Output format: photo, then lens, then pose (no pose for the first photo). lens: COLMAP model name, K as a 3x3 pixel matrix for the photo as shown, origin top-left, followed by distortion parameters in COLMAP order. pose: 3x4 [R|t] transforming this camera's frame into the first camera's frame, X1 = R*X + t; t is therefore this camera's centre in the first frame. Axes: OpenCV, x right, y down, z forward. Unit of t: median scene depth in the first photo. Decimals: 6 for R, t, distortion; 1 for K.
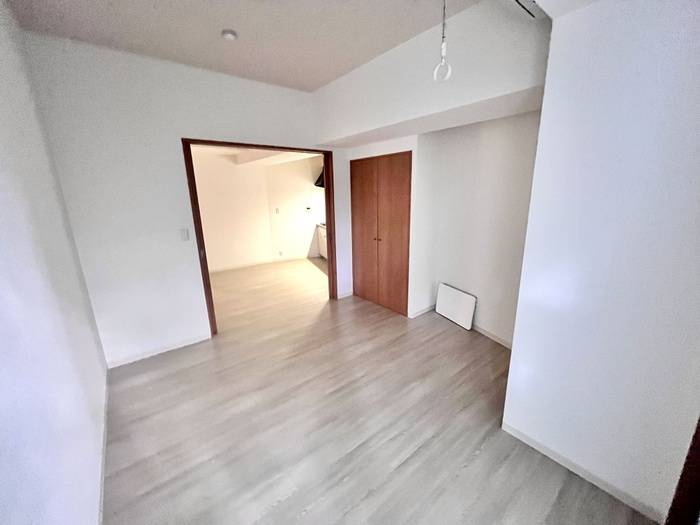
lens RADIAL K [[282.1, 0, 351.2], [0, 282.1, 260.3], [0, 0, 1]] dist [-0.001603, 0.000077]
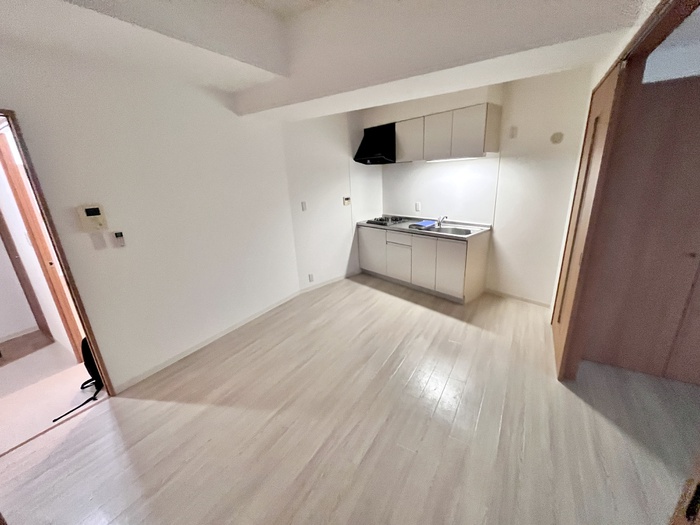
lens RADIAL K [[282.1, 0, 351.2], [0, 282.1, 260.3], [0, 0, 1]] dist [-0.001603, 0.000077]
pose [[0.946654, -0.112617, 0.301933, -0.344685], [0.099081, 0.993279, 0.059830, -0.087921], [-0.306641, -0.026722, 0.951450, 0.410403]]
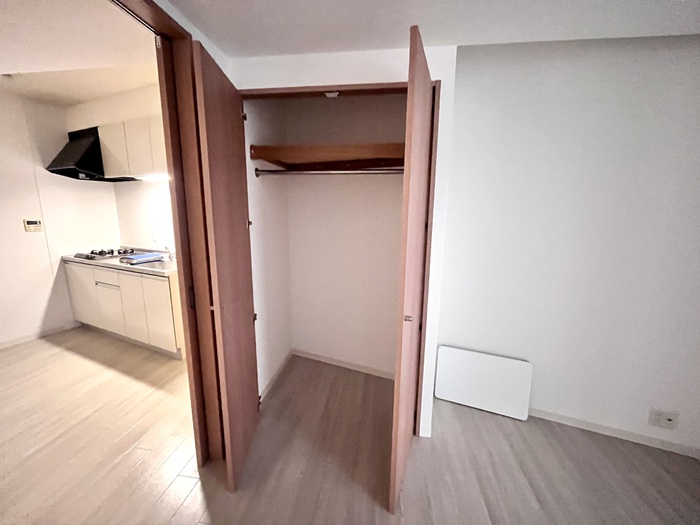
lens RADIAL K [[282.1, 0, 351.2], [0, 282.1, 260.3], [0, 0, 1]] dist [-0.001603, 0.000077]
pose [[0.725840, -0.087643, 0.682257, -0.098303], [0.133780, 0.990897, -0.015035, -0.057699], [-0.674729, 0.102185, 0.730957, 0.369798]]
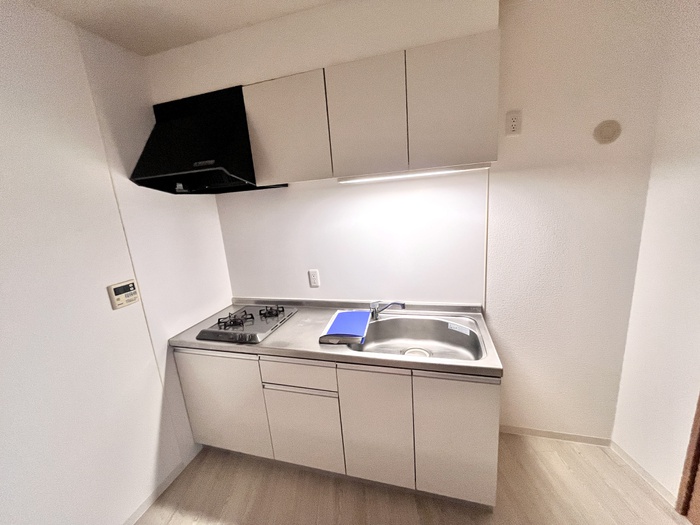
lens RADIAL K [[282.1, 0, 351.2], [0, 282.1, 260.3], [0, 0, 1]] dist [-0.001603, 0.000077]
pose [[0.619837, -0.181538, 0.763444, -0.203228], [0.242866, 0.969486, 0.033351, -0.171369], [-0.746203, 0.164742, 0.645013, 0.734072]]
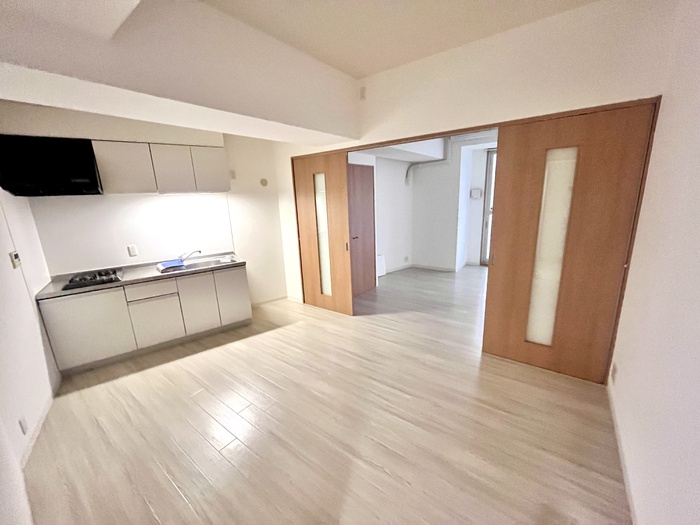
lens RADIAL K [[280.2, 0, 350.0], [0, 280.2, 262.5], [0, 0, 1]] dist [-0.005953, -0.000250]
pose [[-0.231405, -0.191270, 0.953870, -0.550684], [0.277183, 0.926882, 0.253101, -0.151998], [-0.932535, 0.322965, -0.161468, 0.692779]]
